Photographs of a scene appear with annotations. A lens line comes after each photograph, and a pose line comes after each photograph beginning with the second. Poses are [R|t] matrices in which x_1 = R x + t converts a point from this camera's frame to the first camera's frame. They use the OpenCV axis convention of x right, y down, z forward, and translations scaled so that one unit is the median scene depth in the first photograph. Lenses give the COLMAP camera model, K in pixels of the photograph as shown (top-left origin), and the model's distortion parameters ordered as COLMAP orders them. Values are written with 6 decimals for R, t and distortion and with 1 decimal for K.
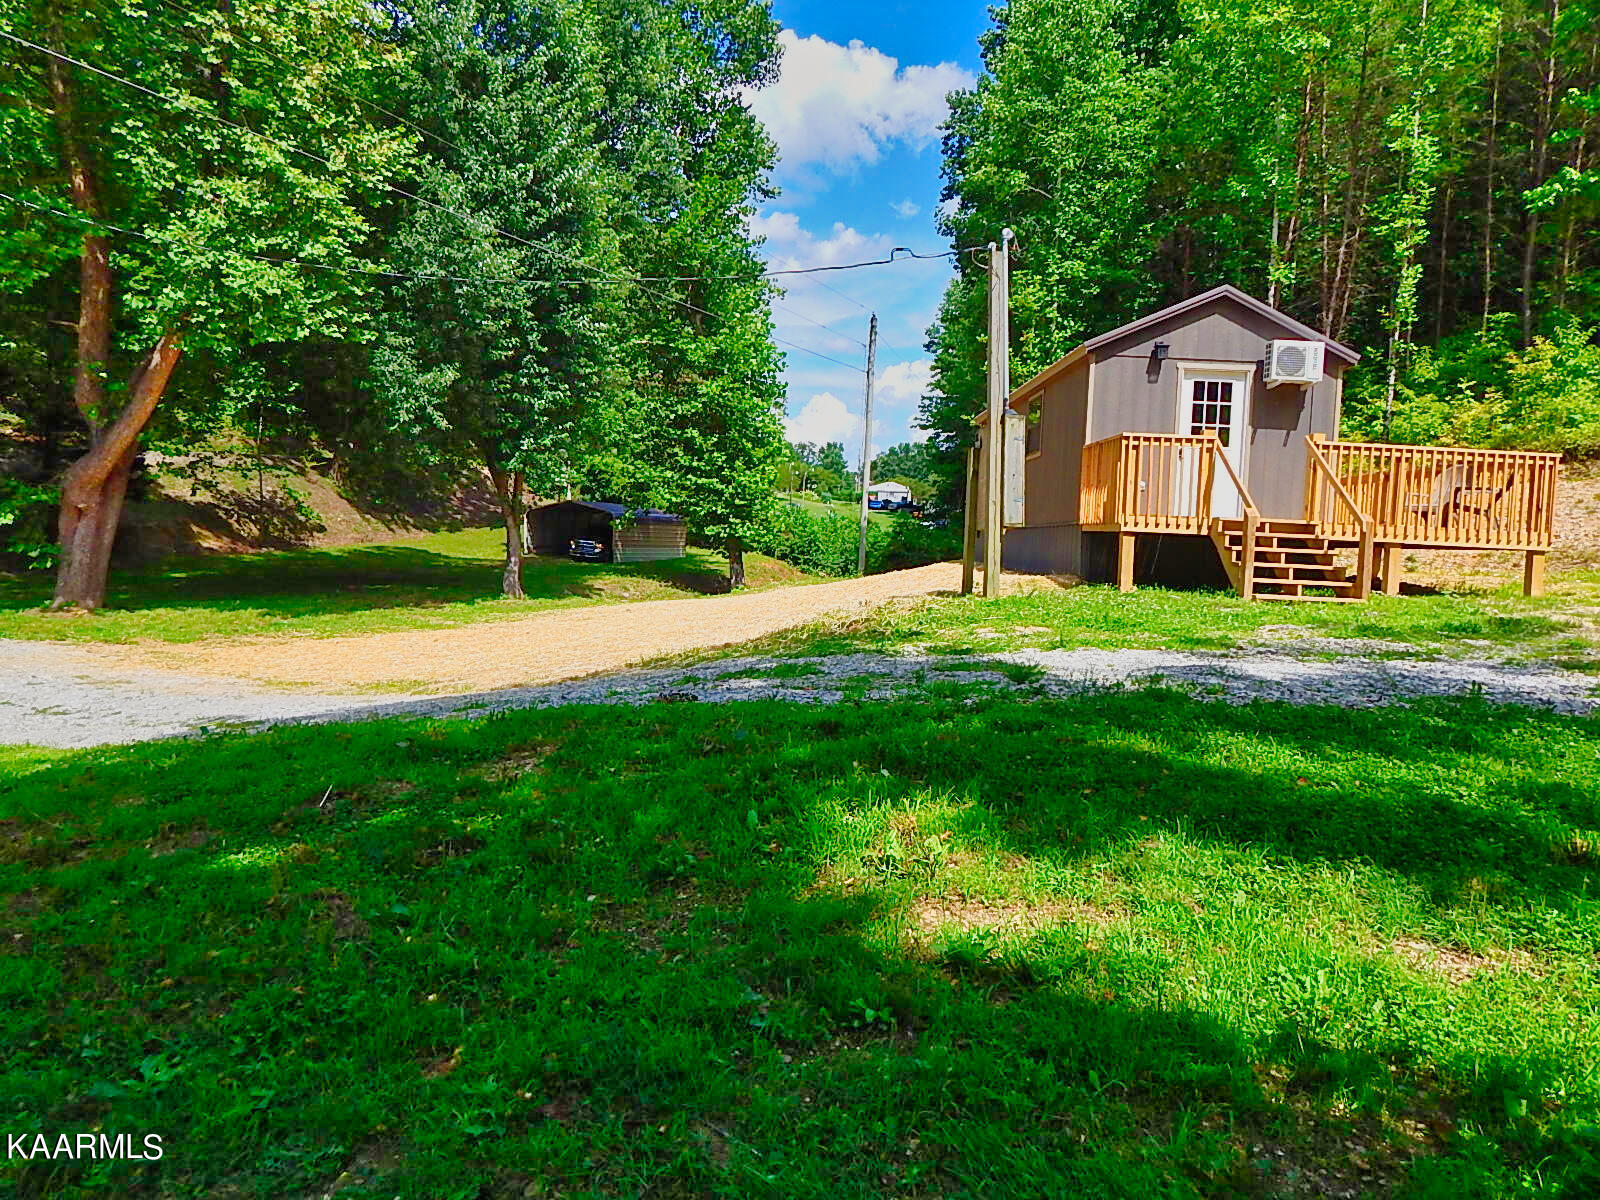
lens RADIAL K [[1042.2, 0, 743.8], [0, 1042.2, 631.8], [0, 0, 1]] dist [-0.008359, -0.004979]
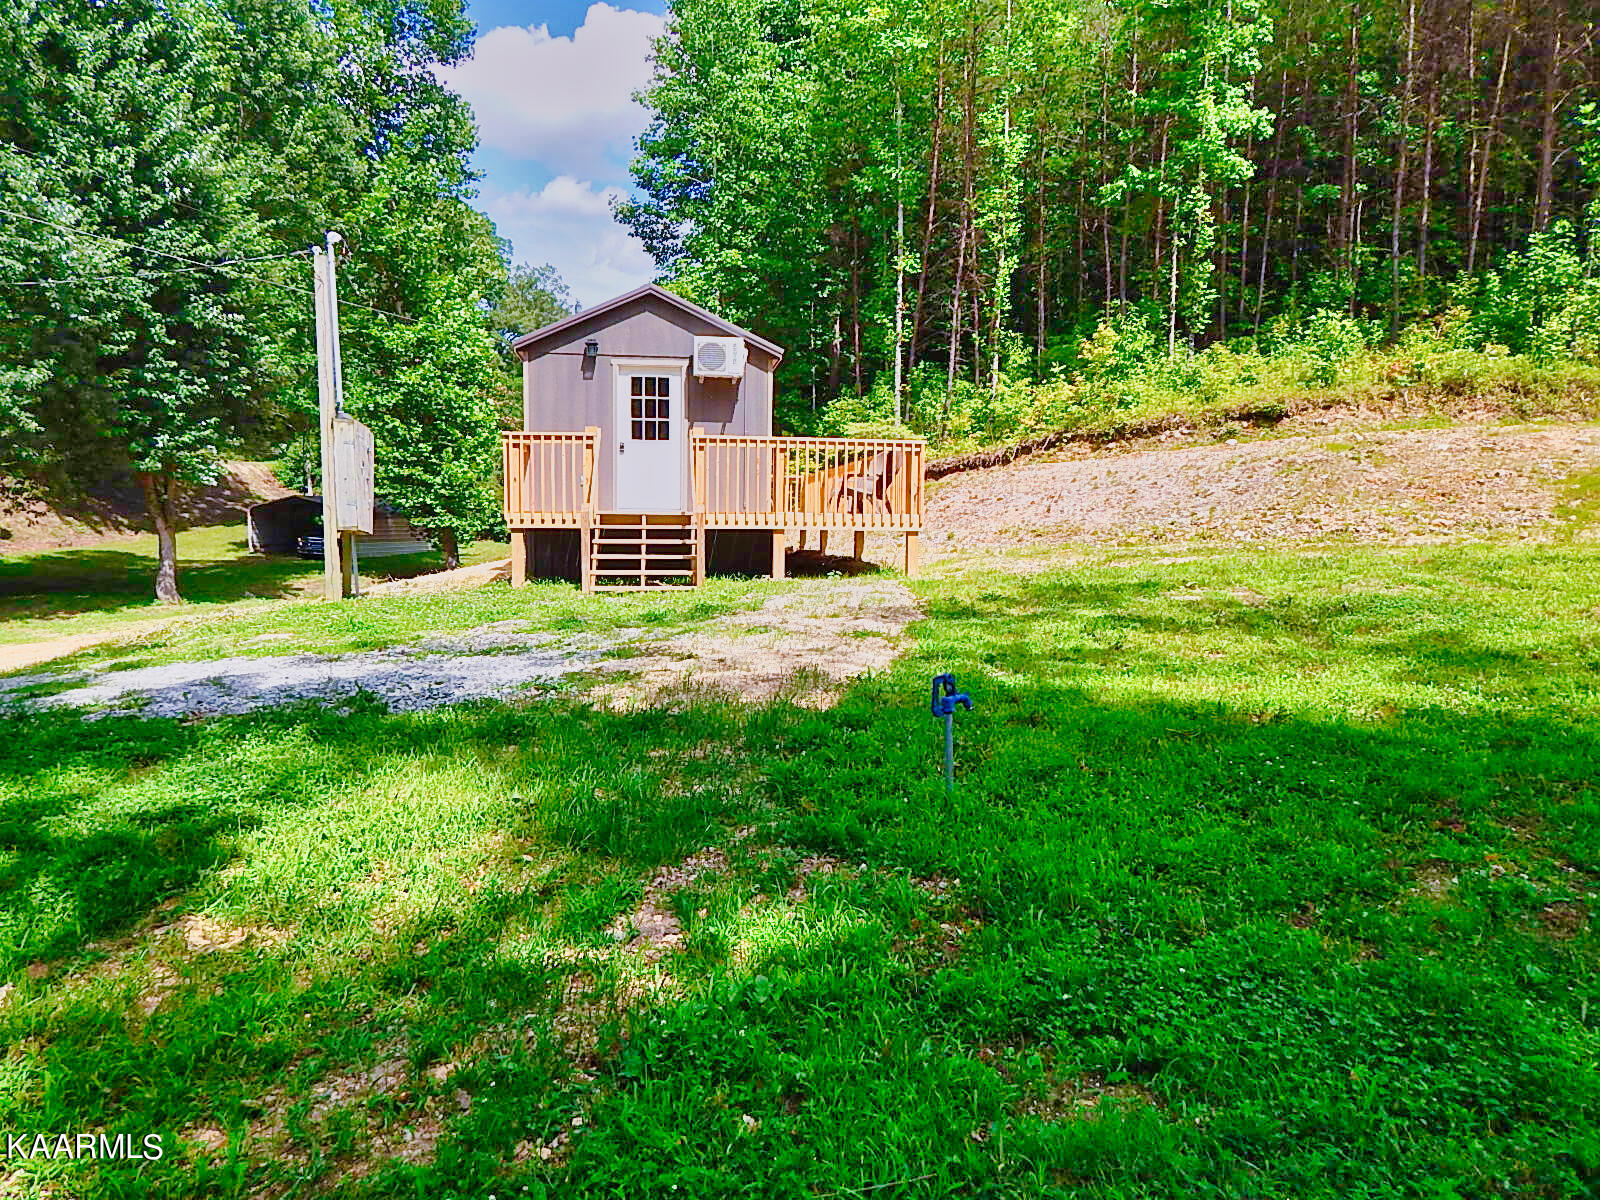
lens RADIAL K [[1042.2, 0, 743.8], [0, 1042.2, 631.8], [0, 0, 1]] dist [-0.008359, -0.004979]
pose [[0.988867, -0.046501, 0.141346, 0.192339], [0.044128, 0.998828, 0.019881, -0.002042], [-0.142105, -0.013422, 0.989761, -0.021300]]
